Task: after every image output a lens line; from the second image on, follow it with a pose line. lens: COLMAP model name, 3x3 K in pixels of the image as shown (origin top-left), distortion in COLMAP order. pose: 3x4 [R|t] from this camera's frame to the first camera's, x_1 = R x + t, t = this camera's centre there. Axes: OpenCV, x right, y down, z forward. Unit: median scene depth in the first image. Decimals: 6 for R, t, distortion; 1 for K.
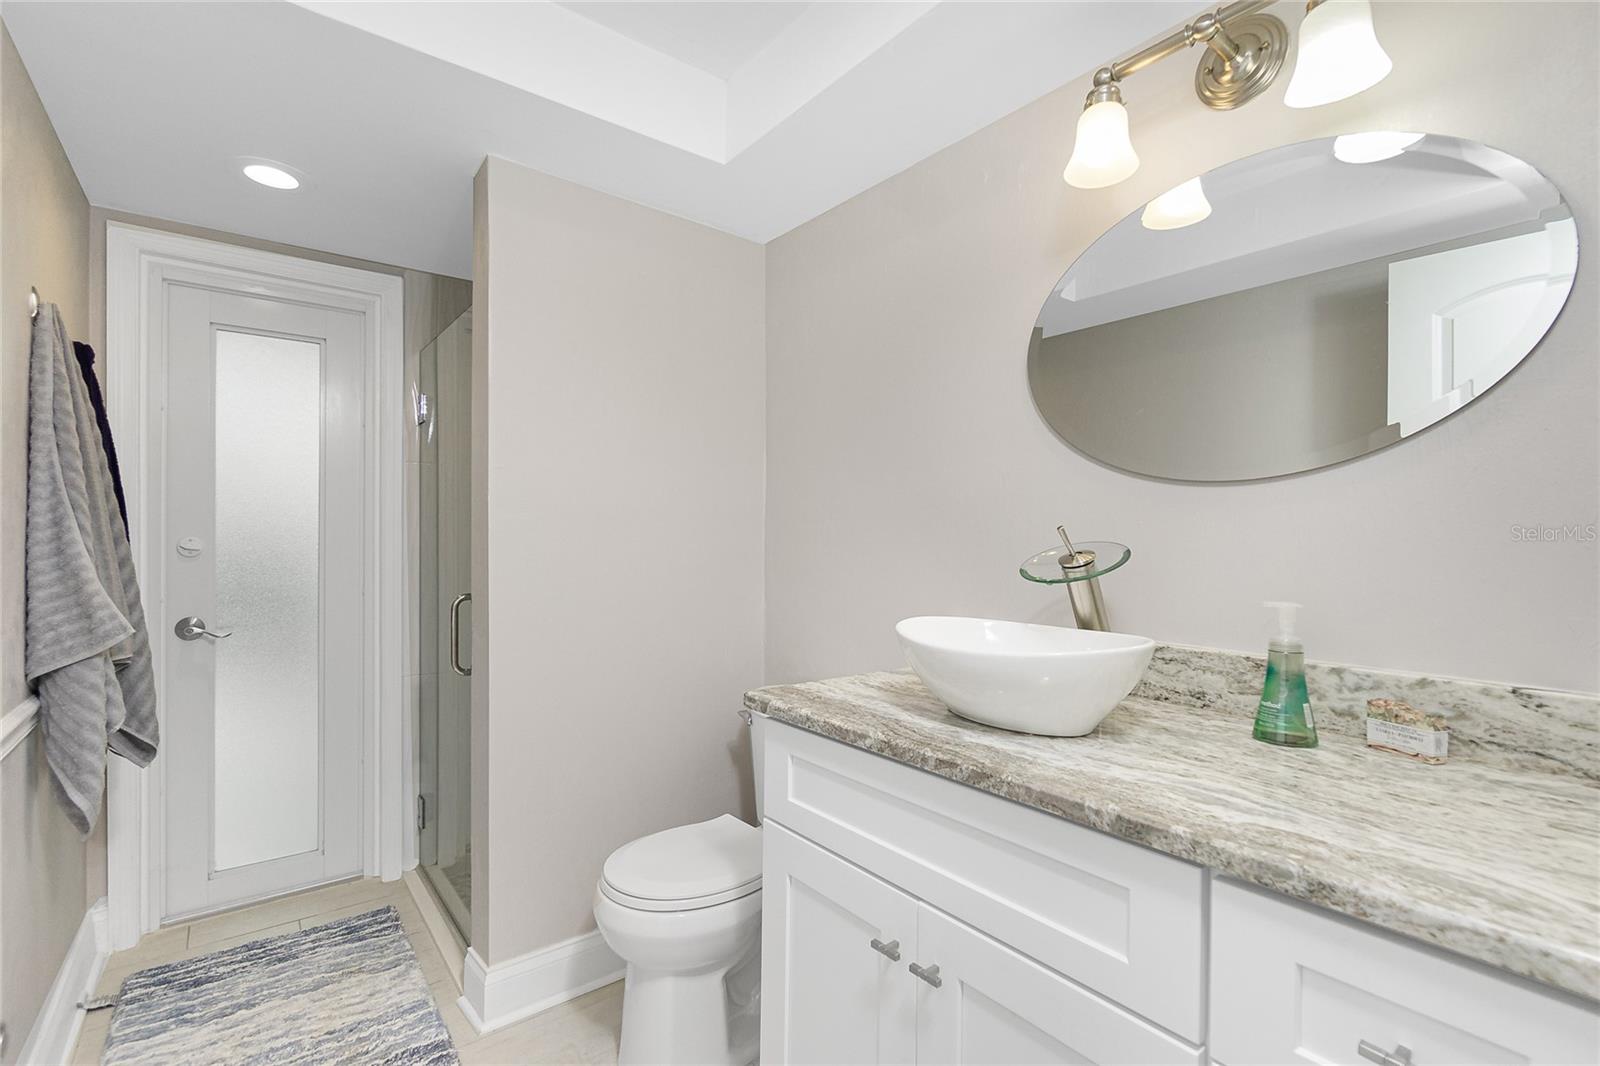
lens RADIAL K [[690.8, 0, 799.4], [0, 690.8, 534.4], [0, 0, 1]] dist [-0.012975, 0.002683]
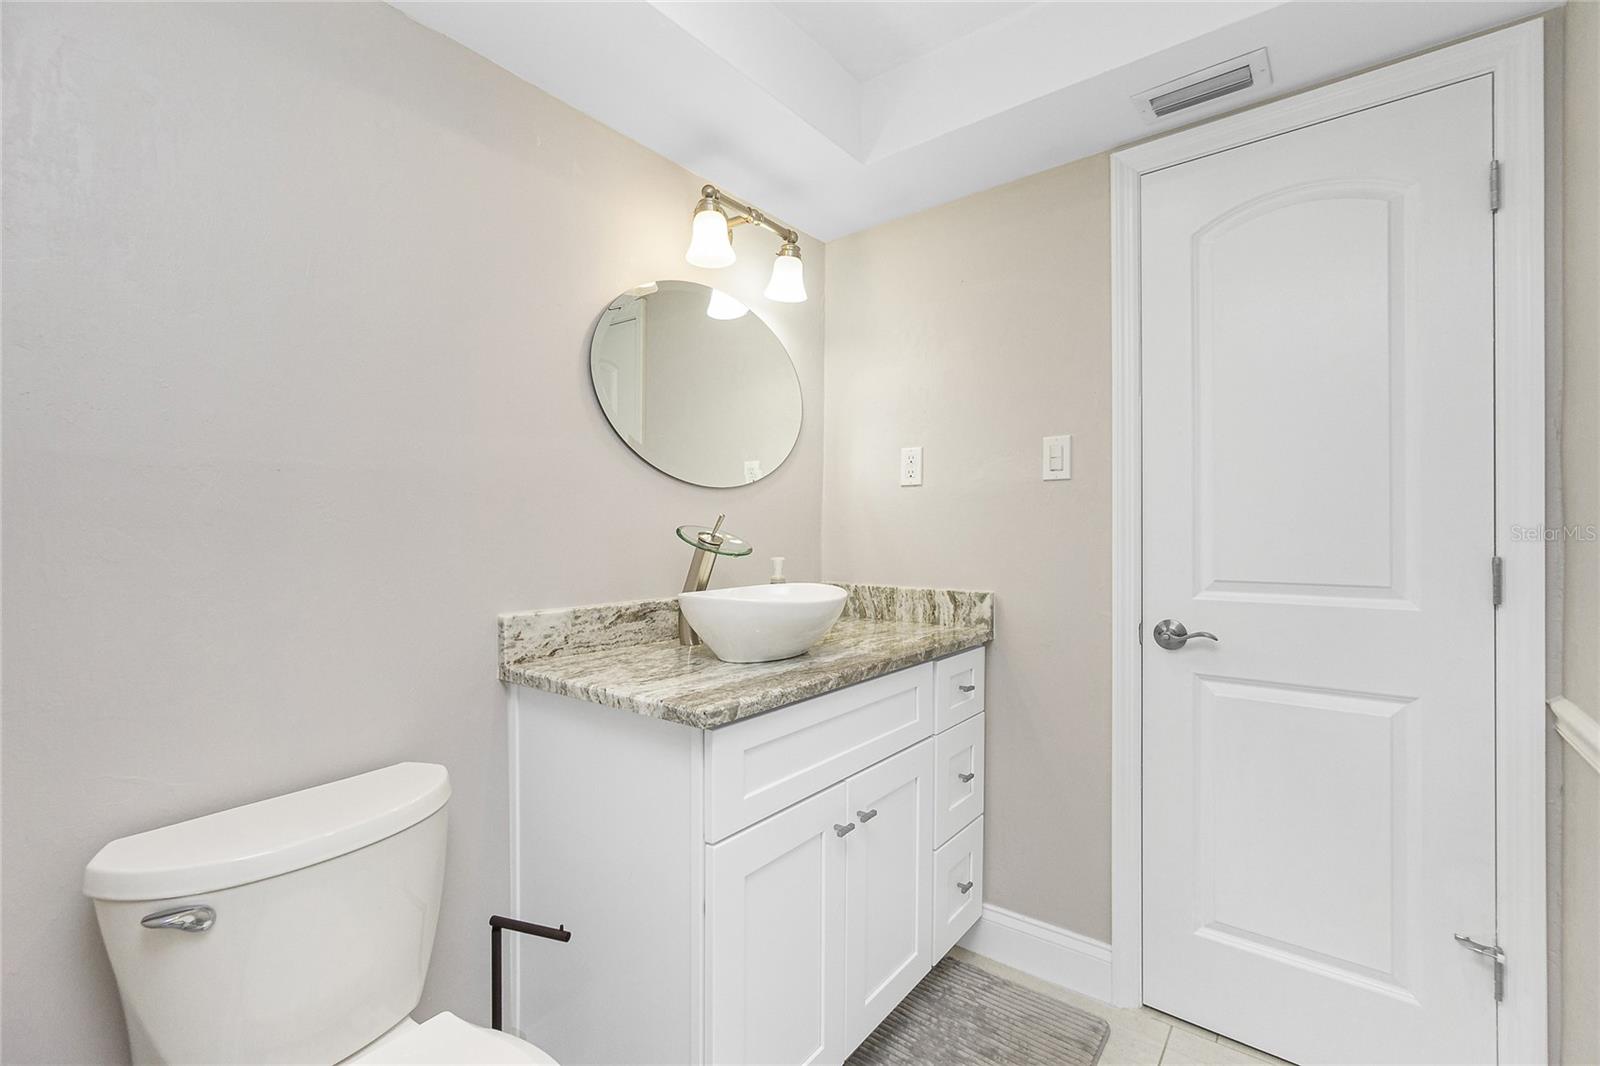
lens RADIAL K [[690.8, 0, 799.3], [0, 690.8, 529.9], [0, 0, 1]] dist [-0.012975, 0.002683]
pose [[-0.216024, -0.008418, 0.976352, -1.172605], [-0.002220, 0.999964, 0.008131, 0.009389], [-0.976385, -0.000411, -0.216035, 1.391601]]
